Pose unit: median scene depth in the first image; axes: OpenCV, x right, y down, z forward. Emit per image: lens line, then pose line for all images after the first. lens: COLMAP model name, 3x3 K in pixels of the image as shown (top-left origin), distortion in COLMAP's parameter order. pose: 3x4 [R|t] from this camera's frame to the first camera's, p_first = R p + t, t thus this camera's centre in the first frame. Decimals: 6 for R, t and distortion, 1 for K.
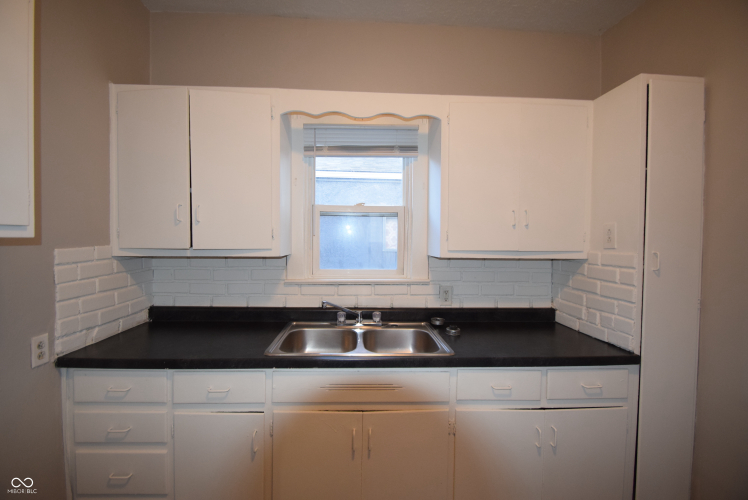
lens RADIAL K [[331.7, 0, 374.0], [0, 331.7, 250.0], [0, 0, 1]] dist [0.001648, -0.000598]
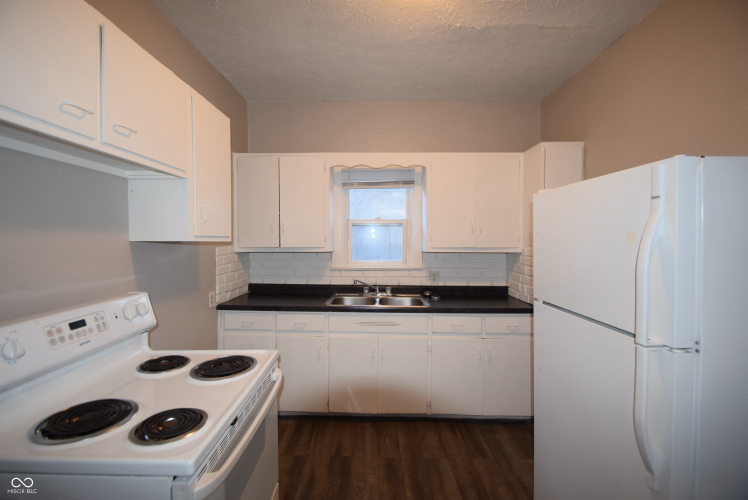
lens RADIAL K [[331.7, 0, 374.0], [0, 331.7, 250.0], [0, 0, 1]] dist [0.001648, -0.000598]
pose [[0.997402, -0.005861, -0.071793, 0.053296], [0.005549, 0.999974, -0.004536, 0.017100], [0.071818, 0.004126, 0.997409, -0.569974]]
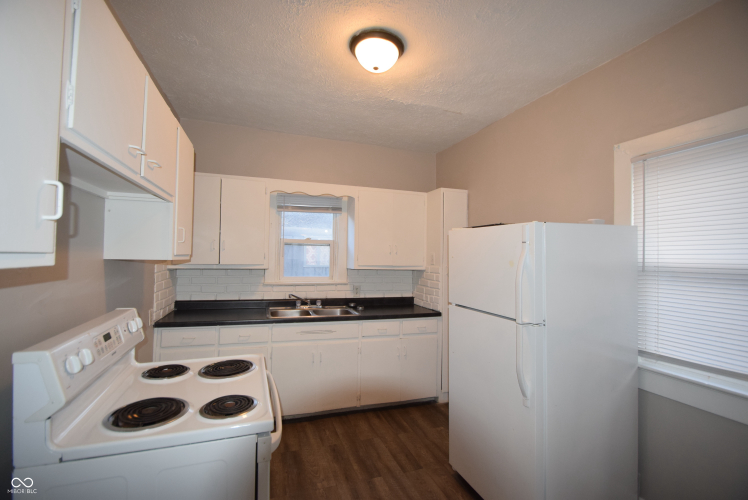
lens RADIAL K [[331.7, 0, 374.0], [0, 331.7, 250.0], [0, 0, 1]] dist [0.001648, -0.000598]
pose [[0.962824, 0.013795, 0.269776, -0.187292], [-0.000581, 0.998799, -0.048999, 0.005602], [-0.270128, 0.047021, 0.961676, -0.791797]]
